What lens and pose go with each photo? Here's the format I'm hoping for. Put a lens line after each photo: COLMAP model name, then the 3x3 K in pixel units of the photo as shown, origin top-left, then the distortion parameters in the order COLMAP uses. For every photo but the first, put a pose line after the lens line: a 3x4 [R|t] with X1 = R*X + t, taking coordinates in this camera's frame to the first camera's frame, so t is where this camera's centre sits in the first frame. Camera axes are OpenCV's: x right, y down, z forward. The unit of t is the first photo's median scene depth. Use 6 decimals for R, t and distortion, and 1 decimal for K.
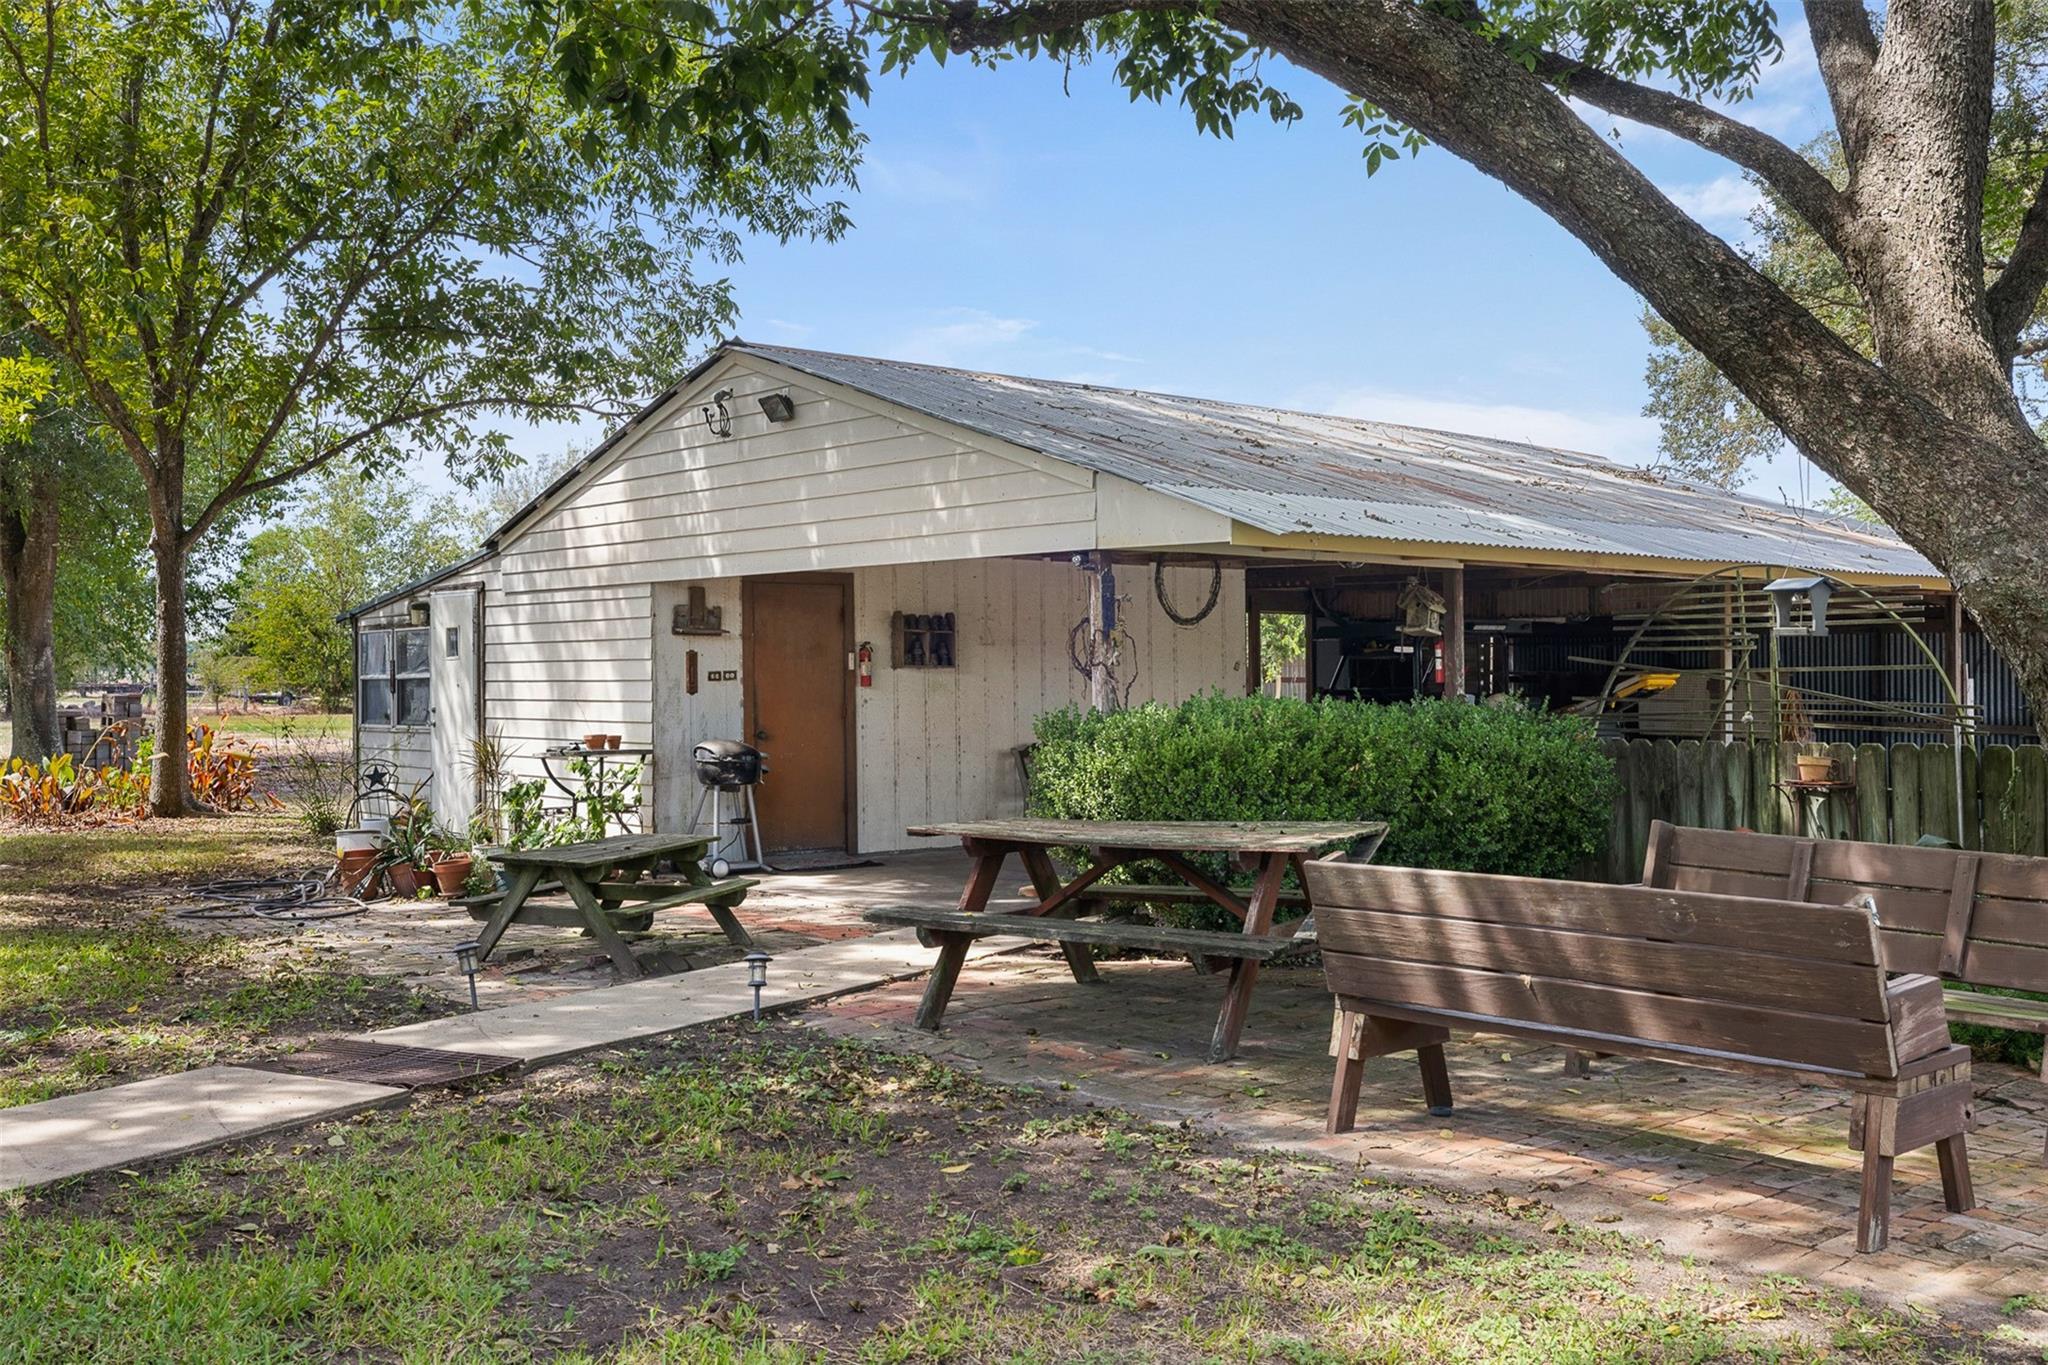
lens RADIAL K [[2013.1, 0, 1024.0], [0, 2013.1, 682.5], [0, 0, 1]] dist [0.009364, 0.000830]
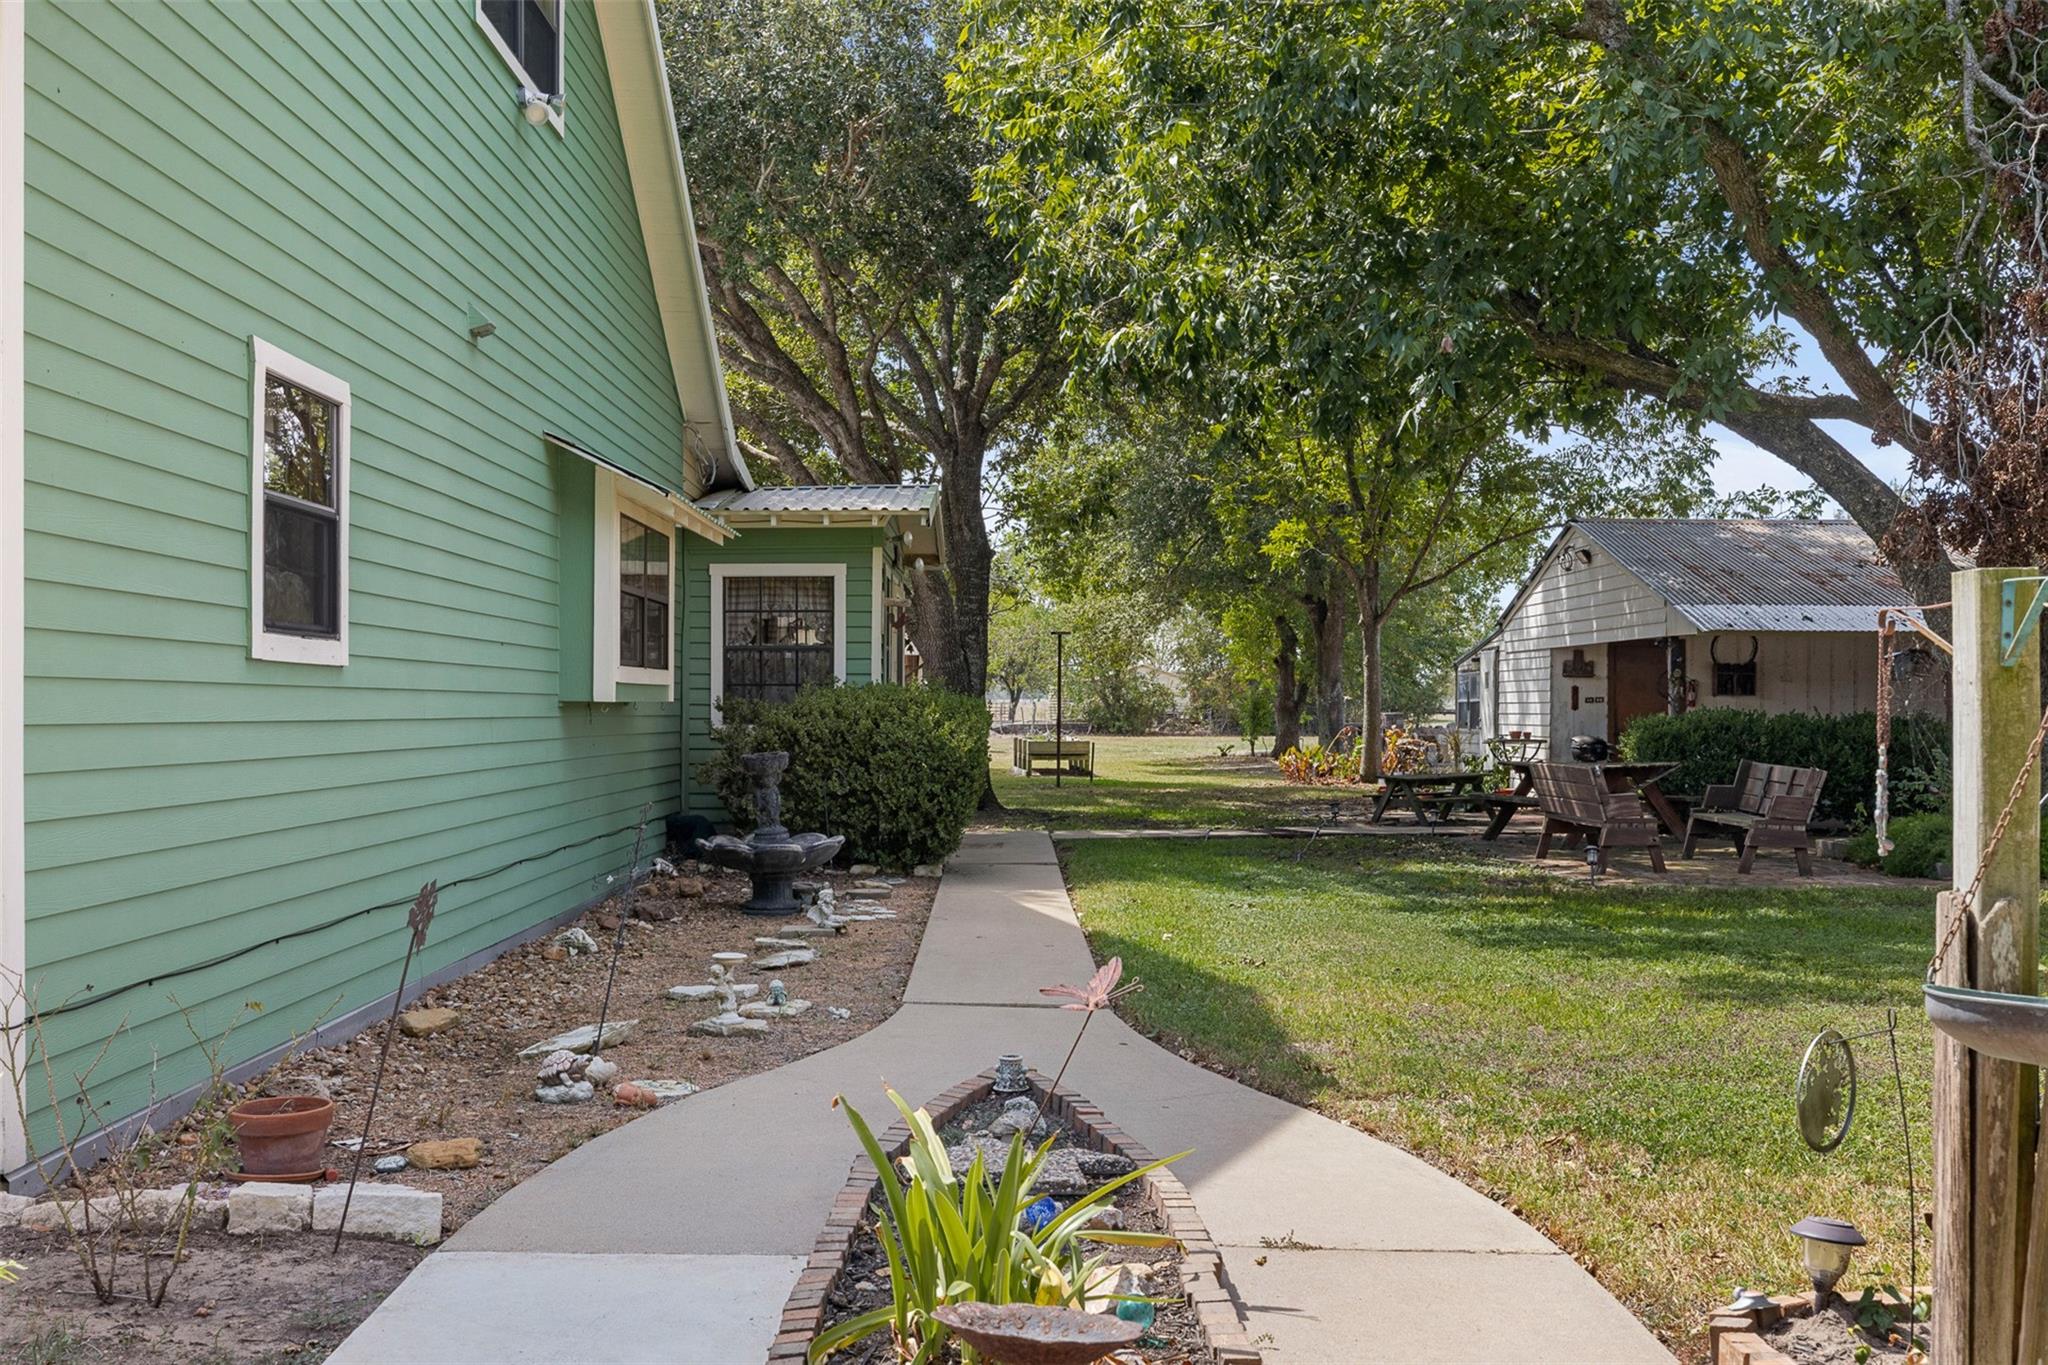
lens RADIAL K [[2013.1, 0, 1024.0], [0, 2013.1, 682.5], [0, 0, 1]] dist [0.009364, 0.000830]
pose [[0.778576, -0.002600, -0.627544, 0.568329], [-0.006252, 0.999910, -0.011899, 0.005497], [0.627519, 0.013188, 0.778490, -0.689977]]
